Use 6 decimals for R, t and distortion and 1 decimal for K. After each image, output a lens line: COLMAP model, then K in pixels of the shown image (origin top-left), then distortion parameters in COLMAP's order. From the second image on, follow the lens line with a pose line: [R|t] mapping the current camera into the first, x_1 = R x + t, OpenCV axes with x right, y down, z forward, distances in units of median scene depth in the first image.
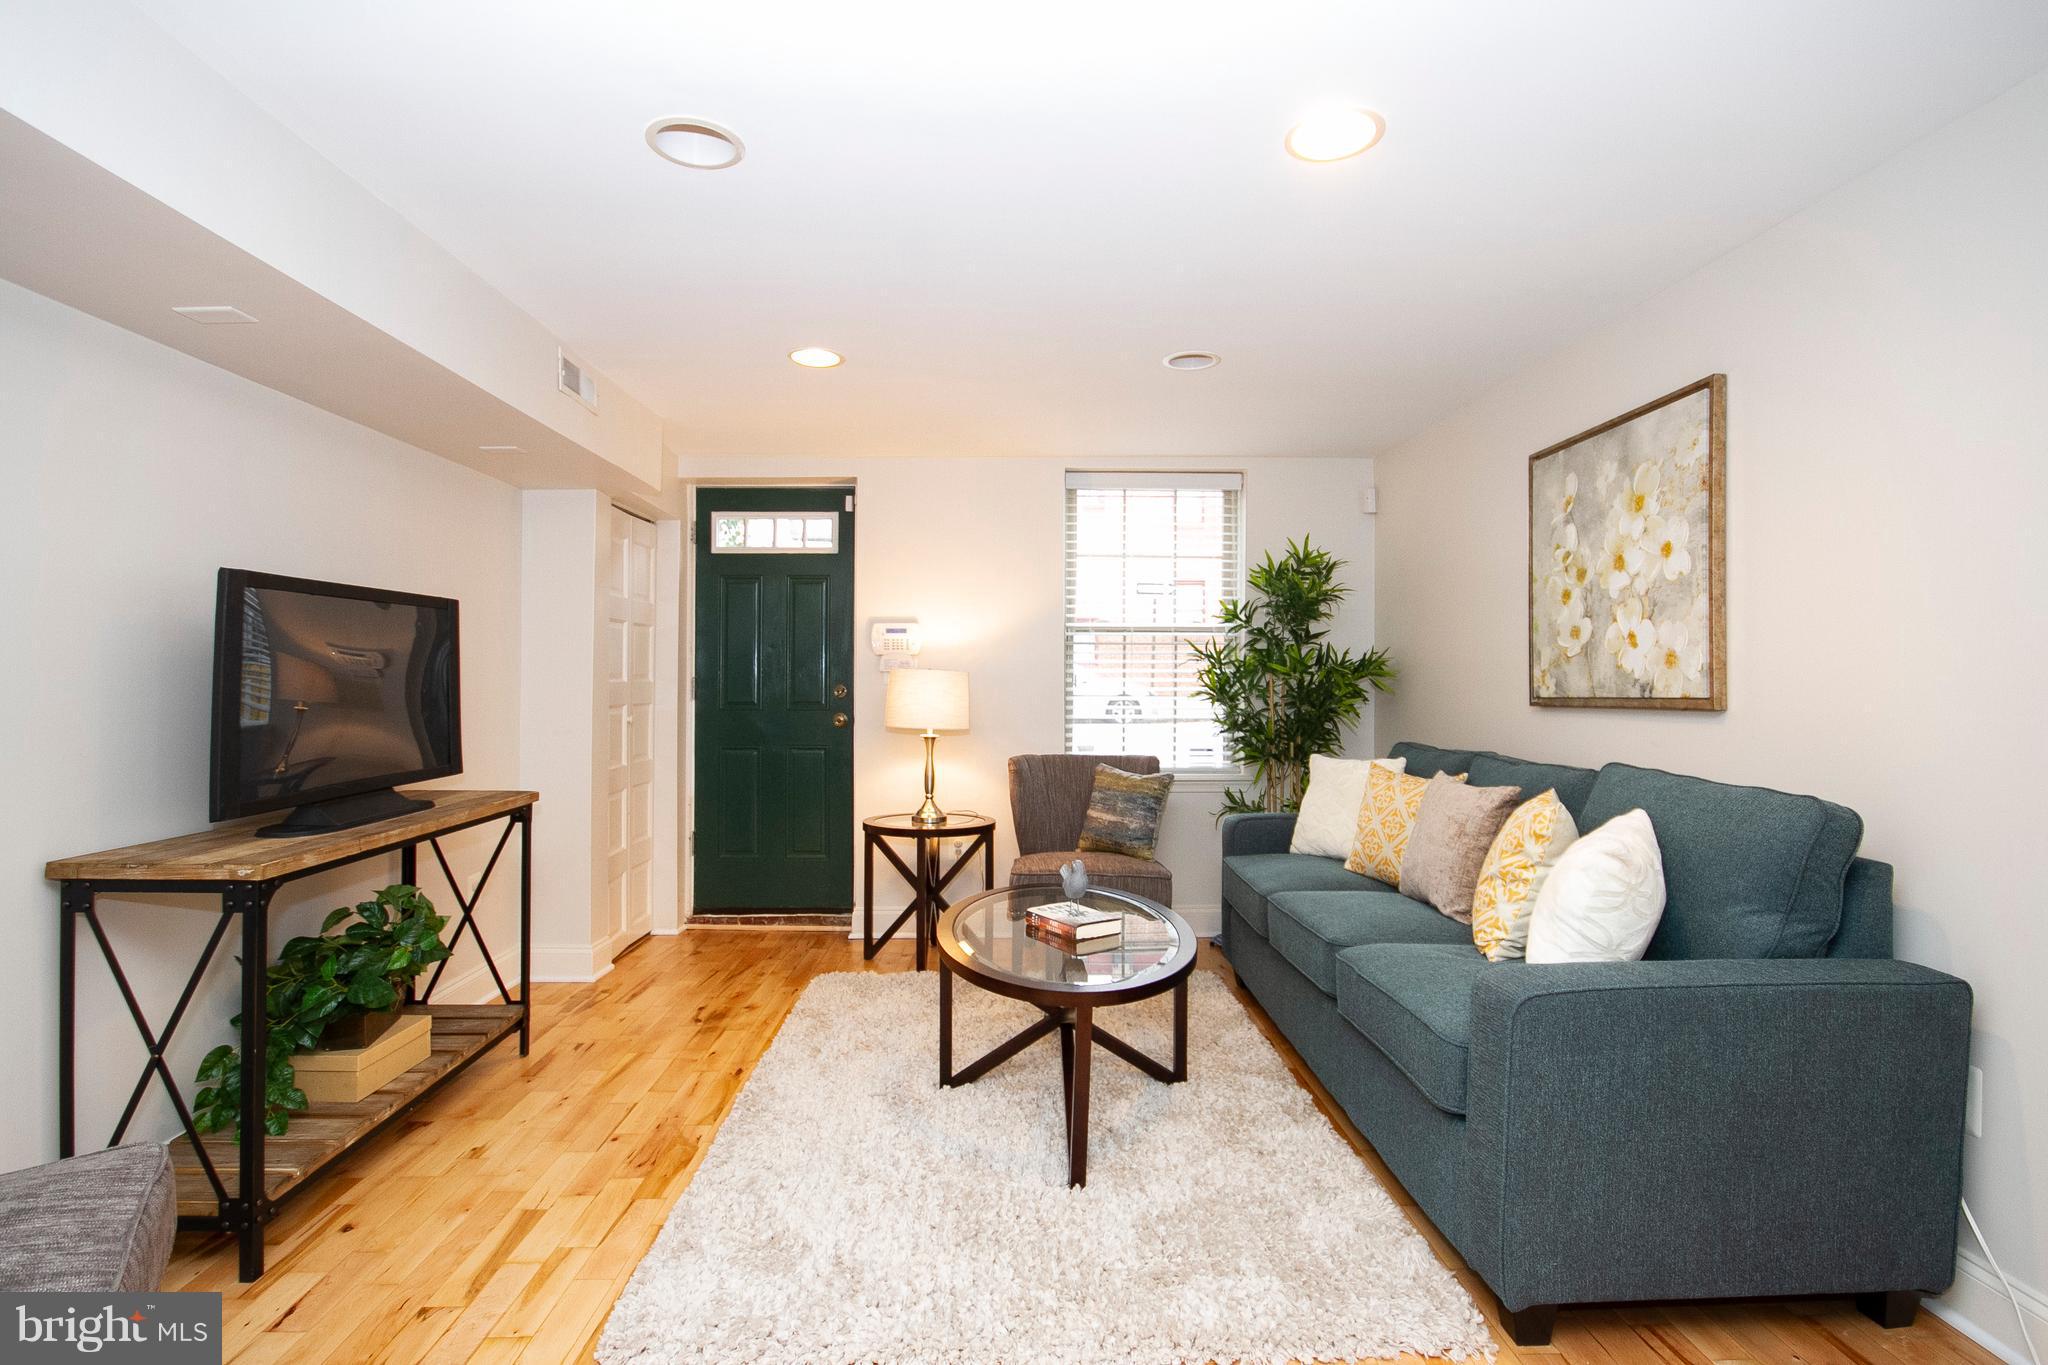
lens RADIAL K [[953.0, 0, 1021.9], [0, 953.0, 680.4], [0, 0, 1]] dist [0.000153, -0.000404]
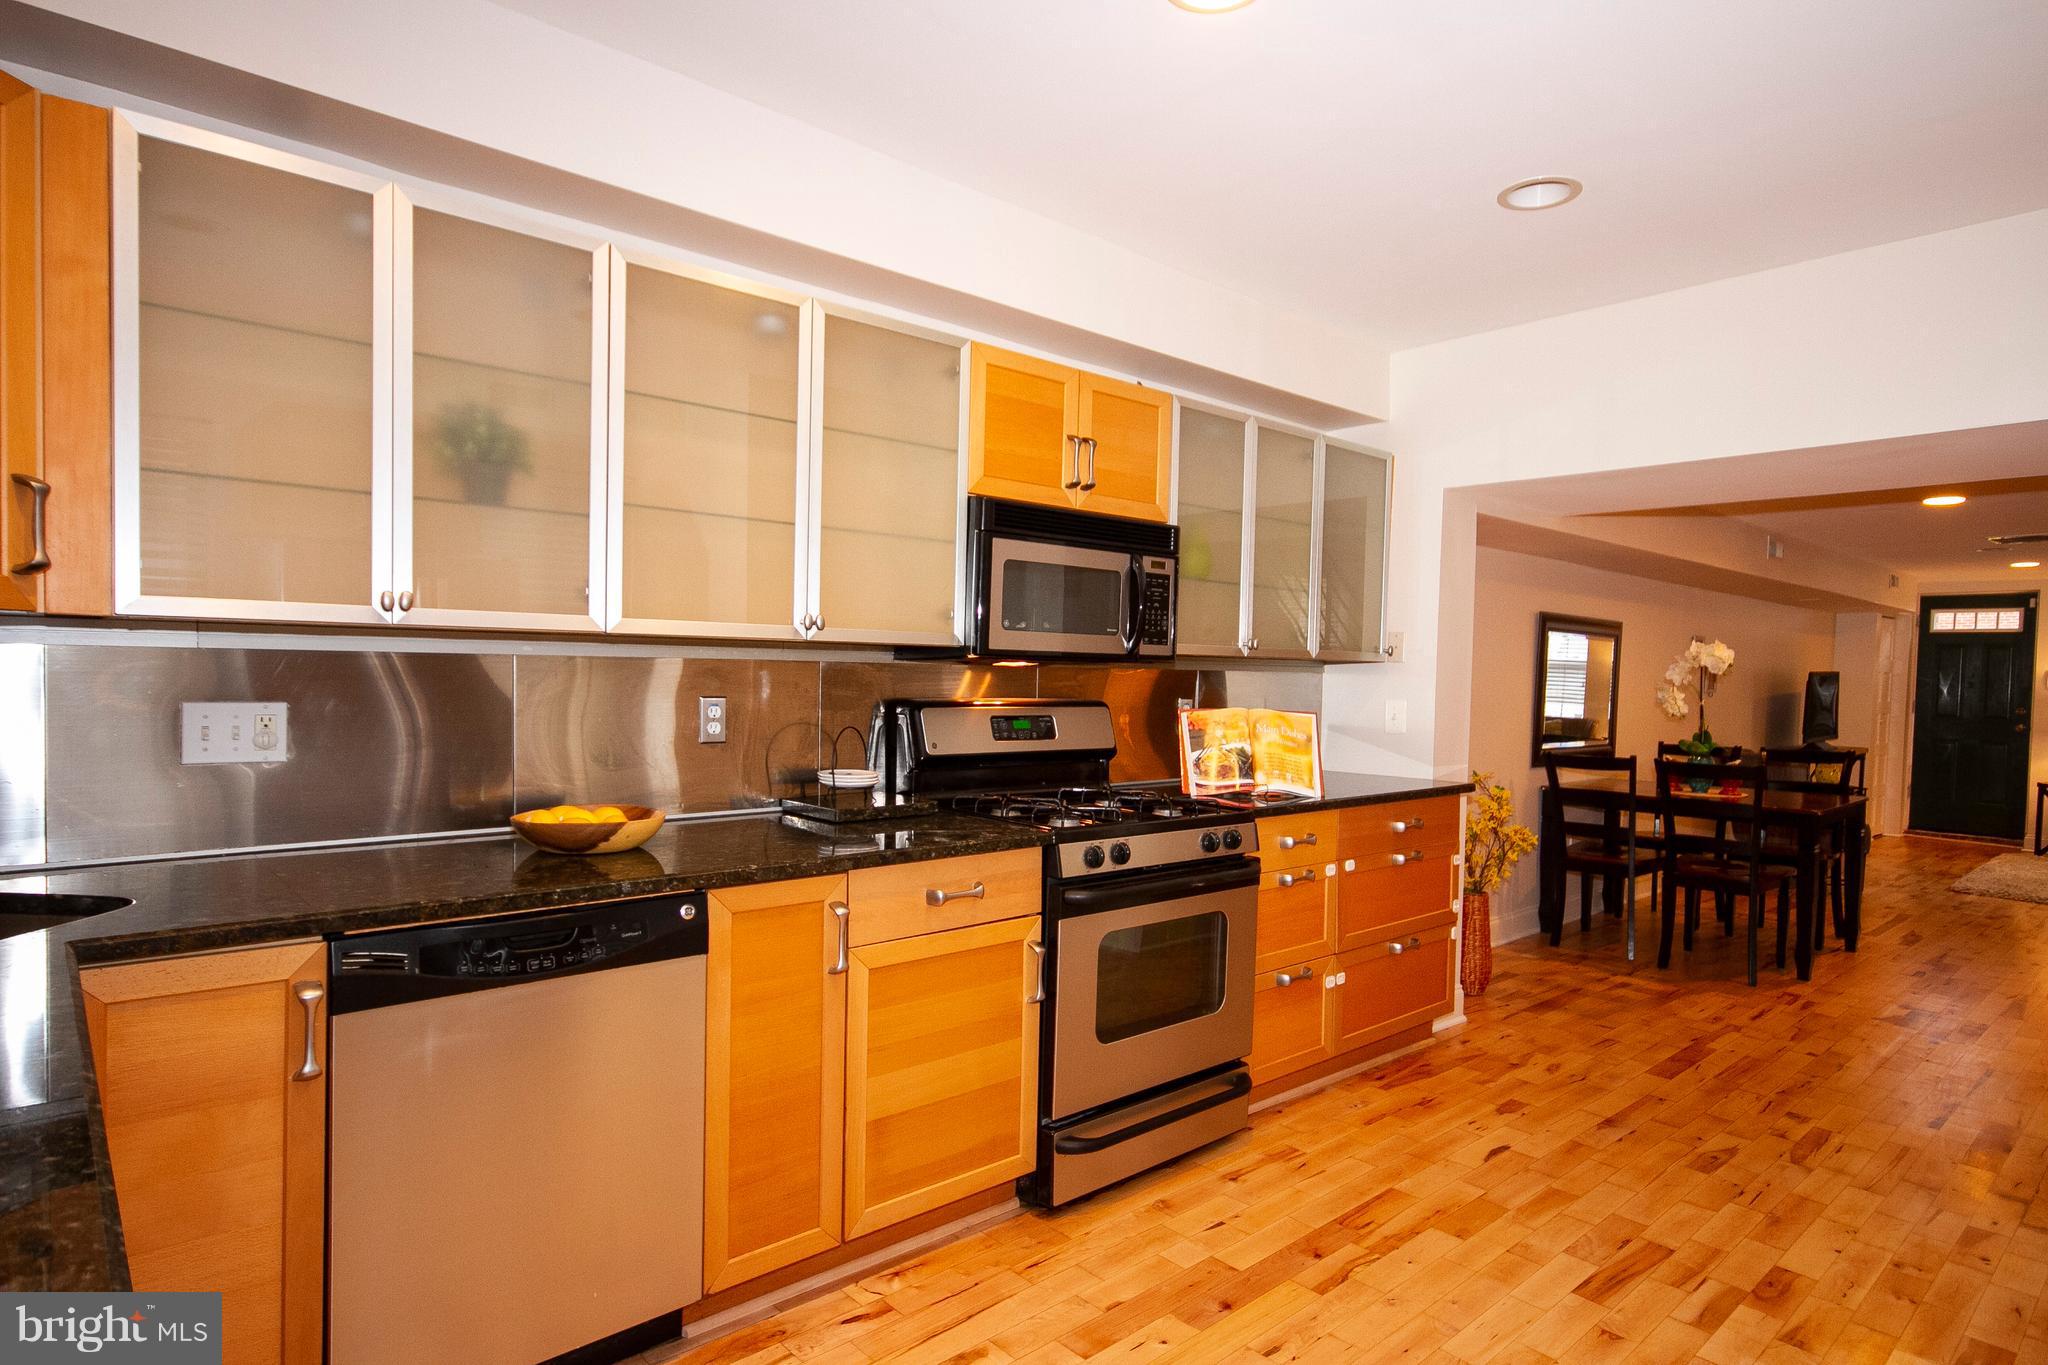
lens RADIAL K [[1121.6, 0, 1020.1], [0, 1121.6, 691.9], [0, 0, 1]] dist [0.002882, 0.001242]
pose [[0.643668, 0.037590, -0.764381, 0.251045], [-0.022240, 0.999290, 0.030414, -0.058017], [0.764981, -0.002577, 0.644047, -2.138289]]
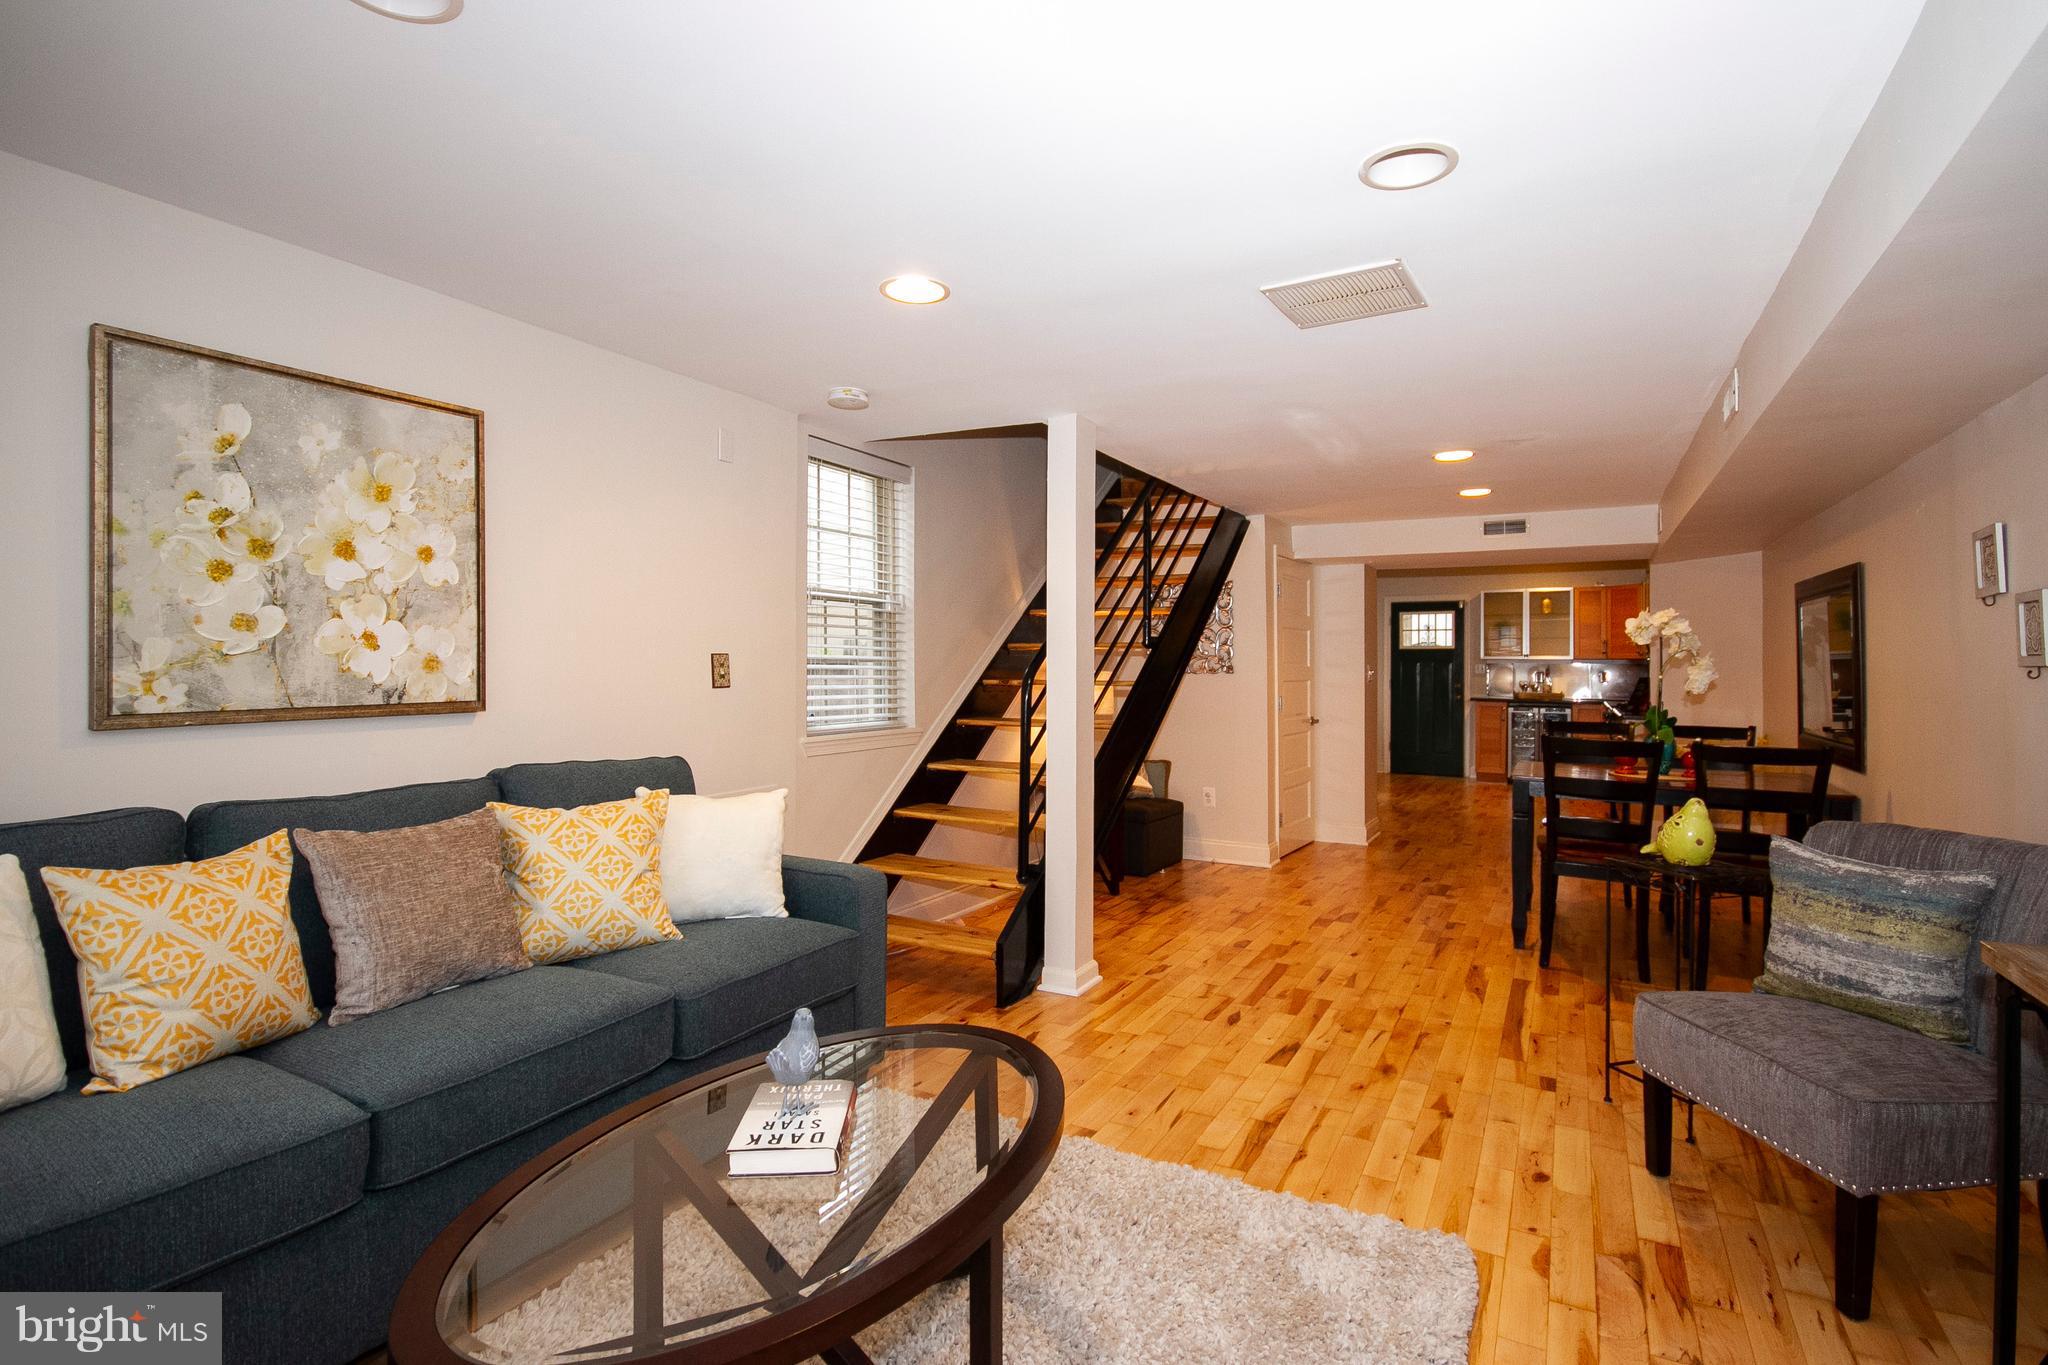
lens RADIAL K [[953.0, 0, 1021.7], [0, 953.0, 679.2], [0, 0, 1]] dist [0.000153, -0.000404]
pose [[-0.852732, -0.012502, 0.522198, -0.341296], [-0.008273, 0.999911, 0.010429, -0.019718], [-0.522282, 0.004573, -0.852760, 1.377887]]
